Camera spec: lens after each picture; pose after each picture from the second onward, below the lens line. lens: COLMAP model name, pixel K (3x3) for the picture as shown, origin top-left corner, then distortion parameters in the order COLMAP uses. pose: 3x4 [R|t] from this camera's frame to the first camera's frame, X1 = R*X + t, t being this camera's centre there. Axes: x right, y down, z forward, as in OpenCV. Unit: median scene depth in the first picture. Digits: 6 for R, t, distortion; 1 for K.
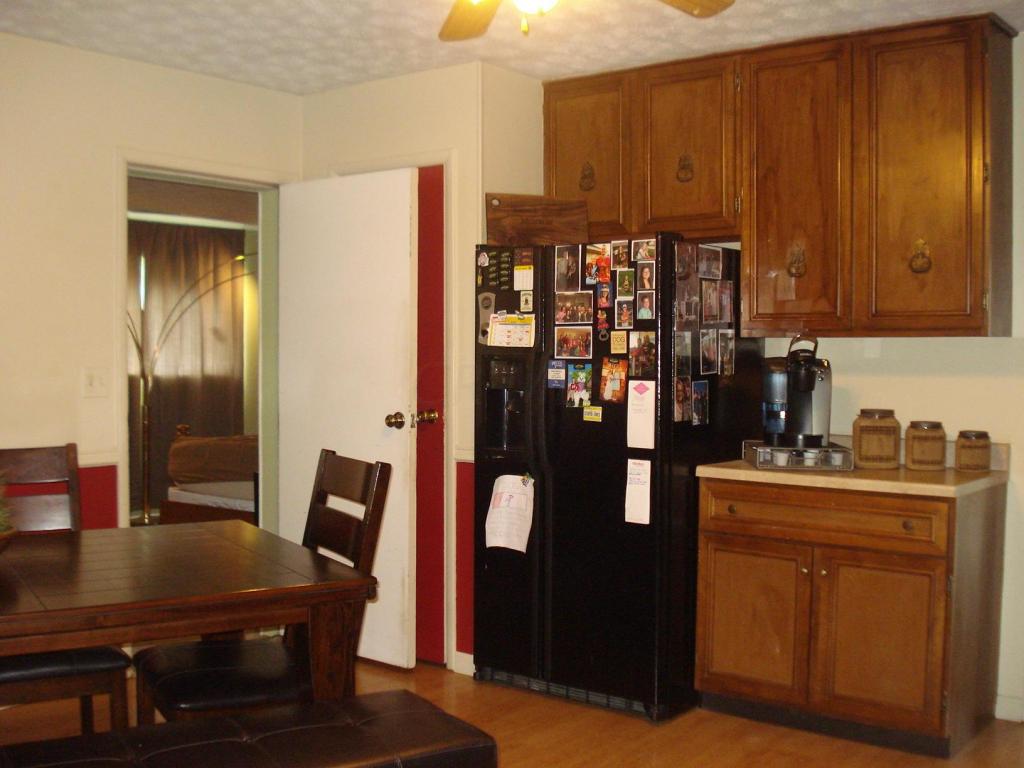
lens RADIAL K [[1164.2, 0, 512.0], [0, 1164.2, 384.0], [0, 0, 1]] dist [-0.059346, -0.129073]
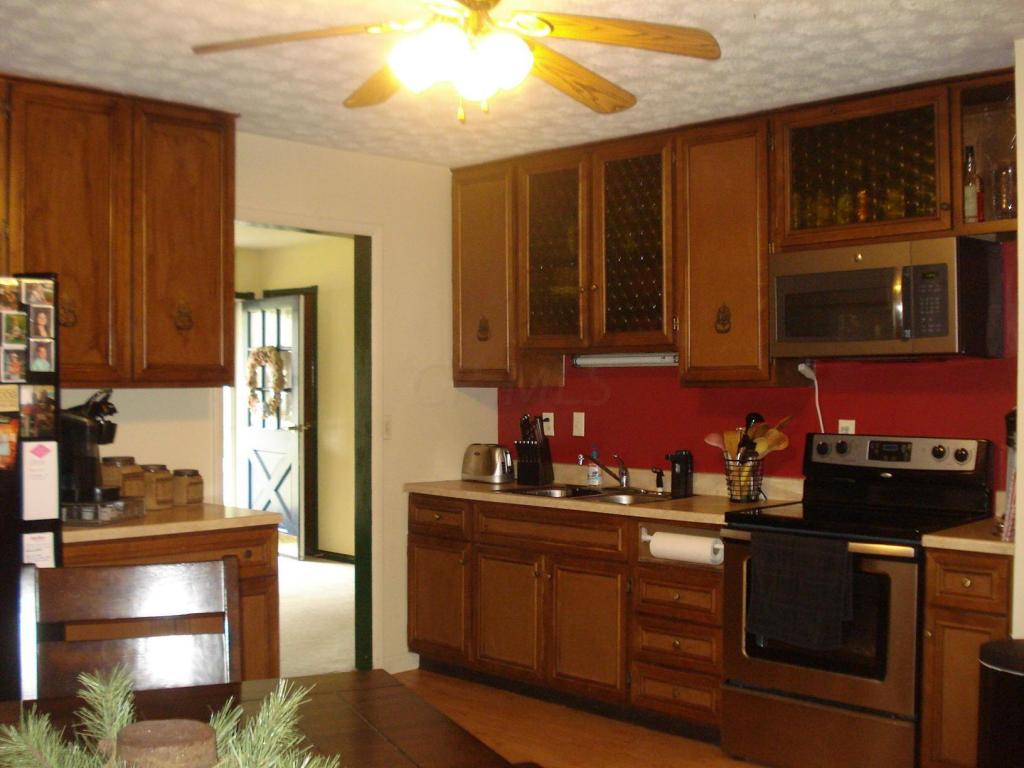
lens RADIAL K [[1164.2, 0, 512.0], [0, 1164.2, 384.0], [0, 0, 1]] dist [-0.059346, -0.129073]
pose [[0.121451, -0.007623, 0.992568, -0.690430], [0.028360, 0.999589, 0.004207, -0.039357], [-0.992192, 0.027638, 0.121617, 0.536145]]
